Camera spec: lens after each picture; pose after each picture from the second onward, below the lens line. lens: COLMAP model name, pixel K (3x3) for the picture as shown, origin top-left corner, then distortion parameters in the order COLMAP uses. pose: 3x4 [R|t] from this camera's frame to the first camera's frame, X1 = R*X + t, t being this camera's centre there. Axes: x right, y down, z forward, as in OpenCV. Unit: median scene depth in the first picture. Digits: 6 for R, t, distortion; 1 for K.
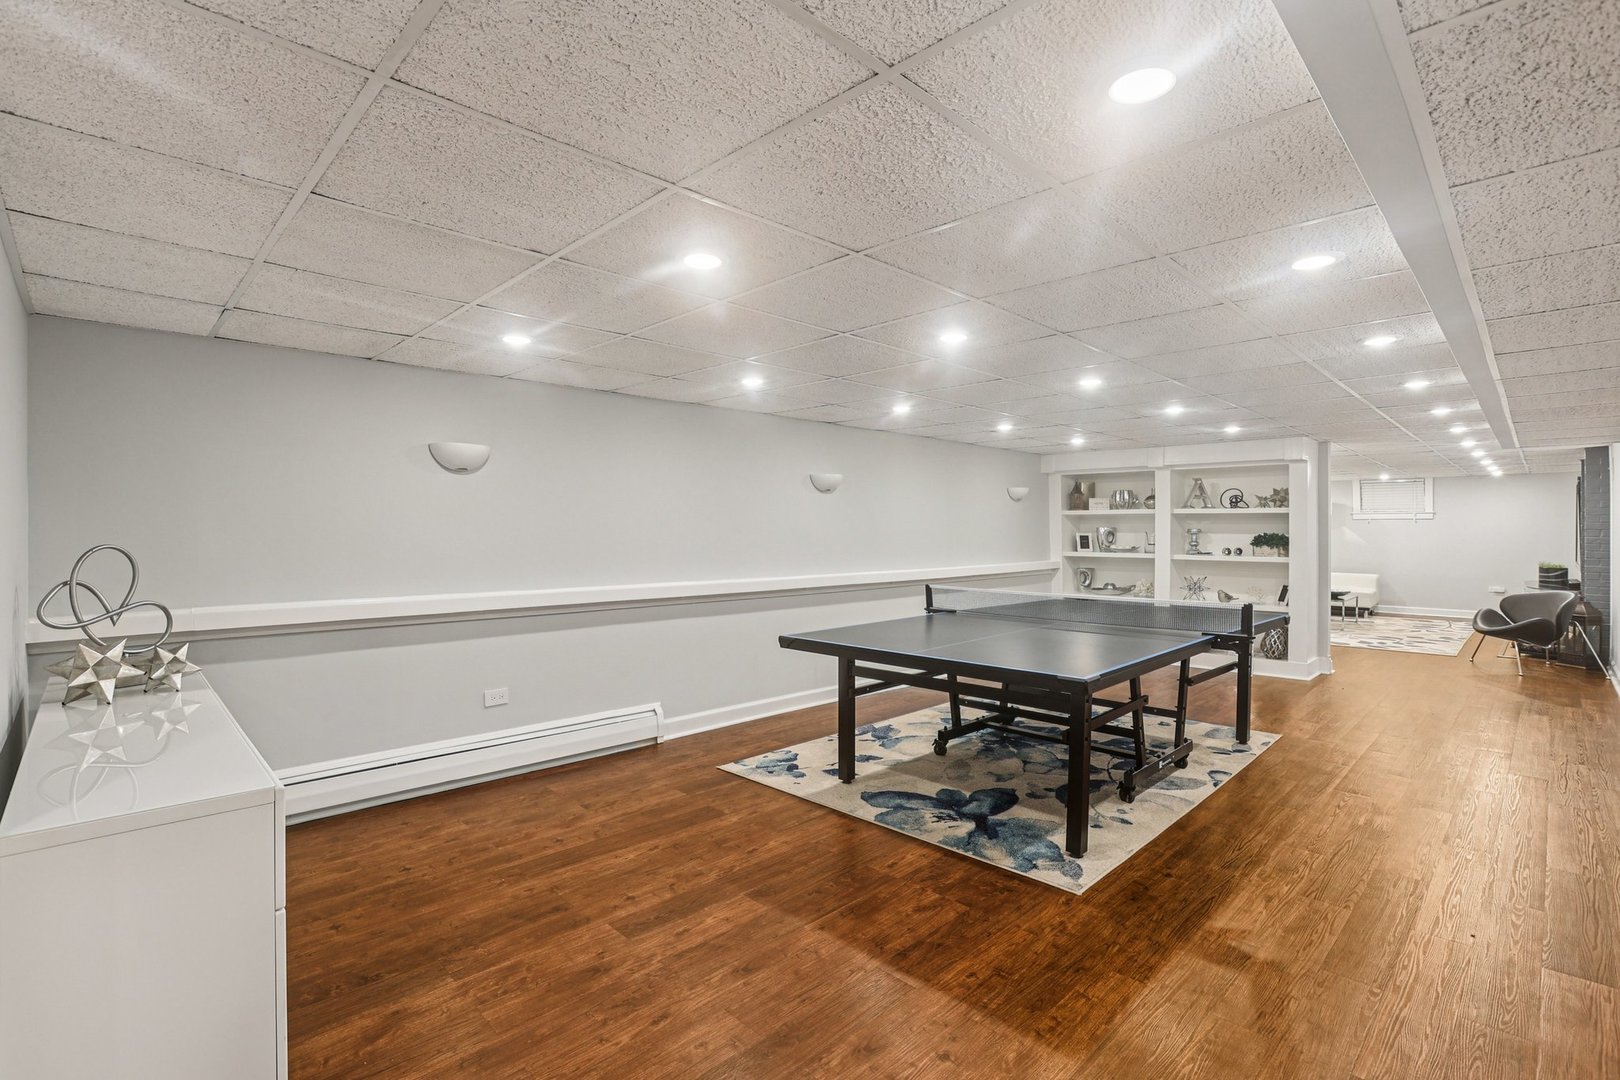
lens RADIAL K [[748.5, 0, 808.4], [0, 748.5, 535.7], [0, 0, 1]] dist [-0.040520, 0.012916]
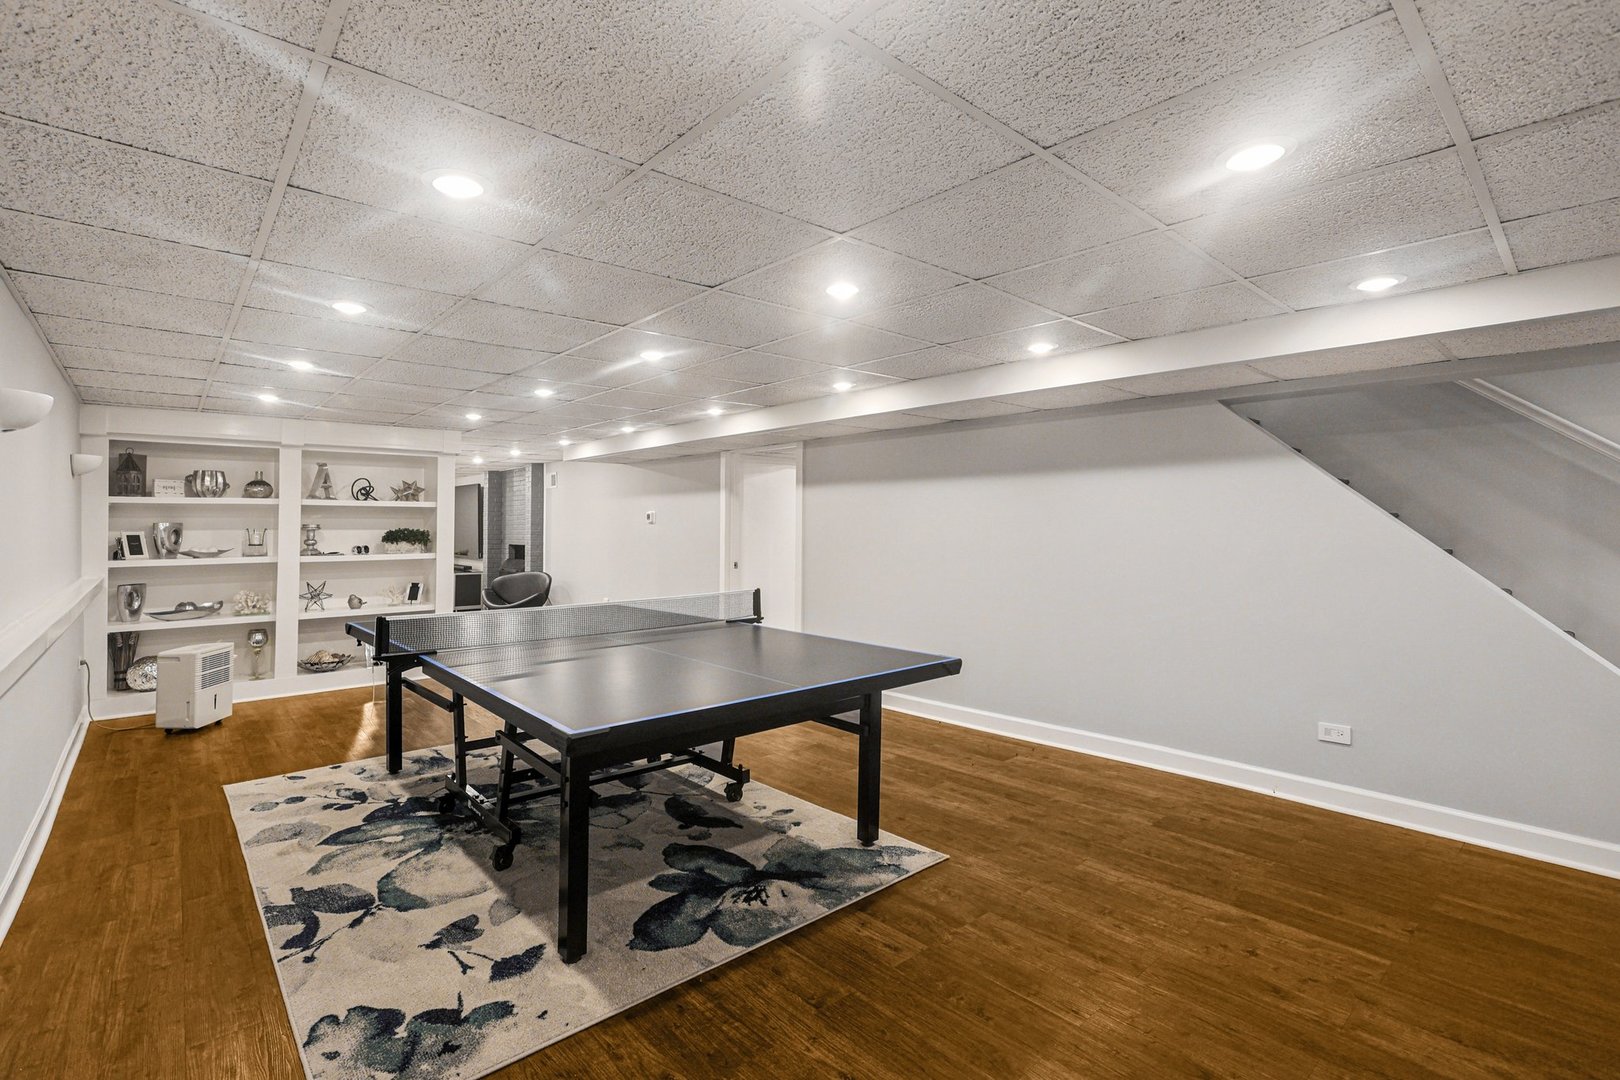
lens RADIAL K [[748.5, 0, 808.5], [0, 748.5, 527.7], [0, 0, 1]] dist [-0.040520, 0.012916]
pose [[0.074168, -0.007071, 0.997221, -0.472203], [0.013500, 0.999890, 0.006086, -0.005352], [-0.997154, 0.013011, 0.074256, 0.720050]]
